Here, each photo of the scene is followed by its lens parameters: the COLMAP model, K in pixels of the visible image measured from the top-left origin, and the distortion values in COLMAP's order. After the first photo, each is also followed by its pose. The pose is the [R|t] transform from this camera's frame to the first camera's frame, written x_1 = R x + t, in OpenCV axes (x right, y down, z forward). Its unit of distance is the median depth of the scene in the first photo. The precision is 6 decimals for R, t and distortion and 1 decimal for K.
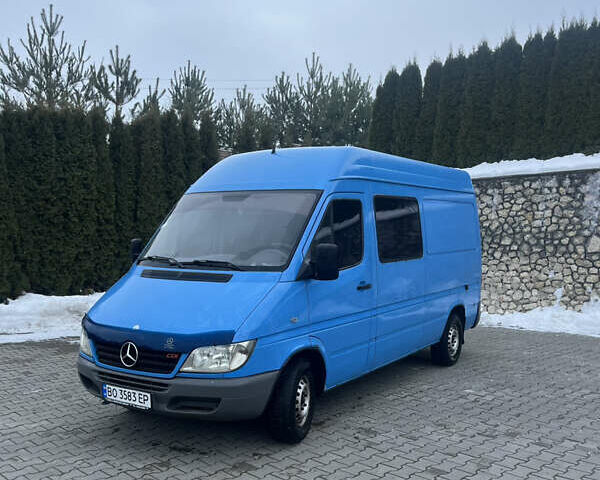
lens RADIAL K [[622.1, 0, 300.7], [0, 622.1, 309.7], [0, 0, 1]] dist [0.038730, -0.019649]
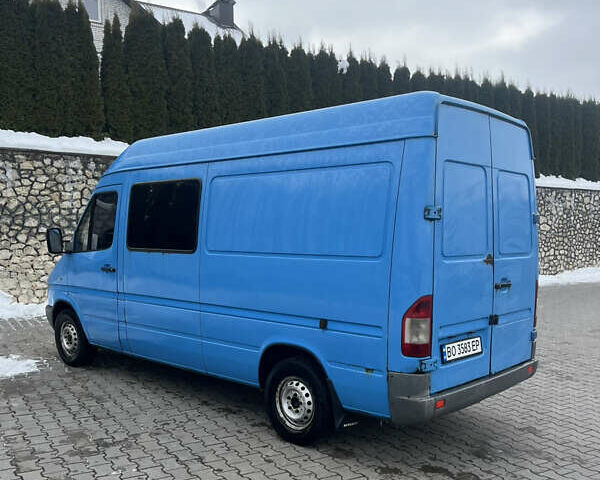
lens RADIAL K [[613.6, 0, 307.9], [0, 613.6, 321.3], [0, 0, 1]] dist [0.043244, -0.015238]
pose [[0.217644, -0.154030, 0.963798, -0.481867], [0.087282, 0.986584, 0.137961, -0.058204], [-0.972118, 0.054096, 0.228168, 0.419468]]
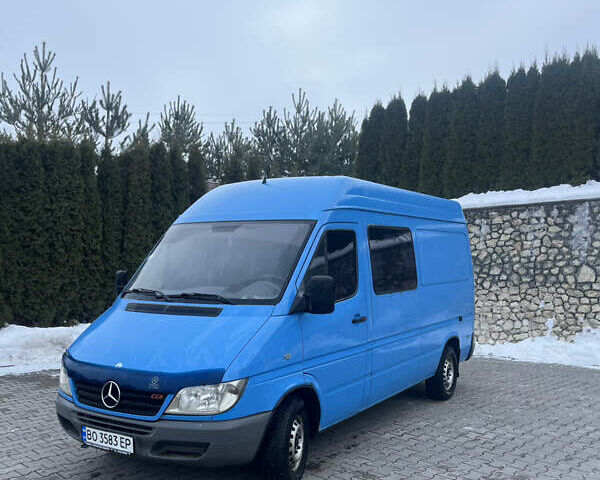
lens RADIAL K [[611.6, 0, 290.7], [0, 611.6, 297.3], [0, 0, 1]] dist [0.036191, 0.000255]
pose [[0.999970, -0.001876, 0.007504, -0.004823], [0.002359, 0.997895, -0.064808, -0.005071], [-0.007366, 0.064824, 0.997870, 0.027831]]
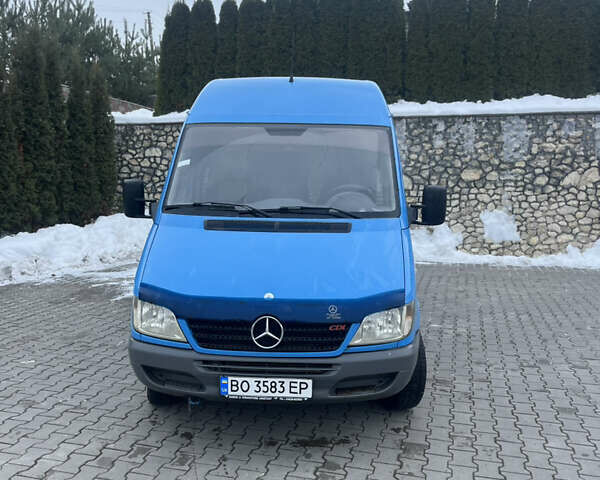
lens RADIAL K [[610.4, 0, 304.6], [0, 610.4, 238.5], [0, 0, 1]] dist [0.041063, -0.005326]
pose [[0.860549, -0.049787, 0.506929, -0.233904], [0.054750, 0.998487, 0.005123, -0.017136], [-0.506417, 0.023345, 0.861972, 0.126581]]
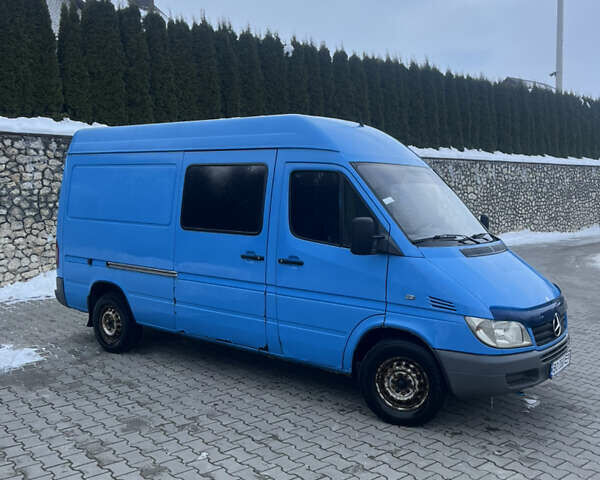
lens RADIAL K [[610.4, 0, 304.6], [0, 610.4, 238.5], [0, 0, 1]] dist [0.041063, -0.005326]
pose [[0.072163, -0.075585, 0.994525, -0.511048], [0.111471, 0.991489, 0.067266, -0.073347], [-0.991144, 0.106006, 0.079974, 0.509898]]
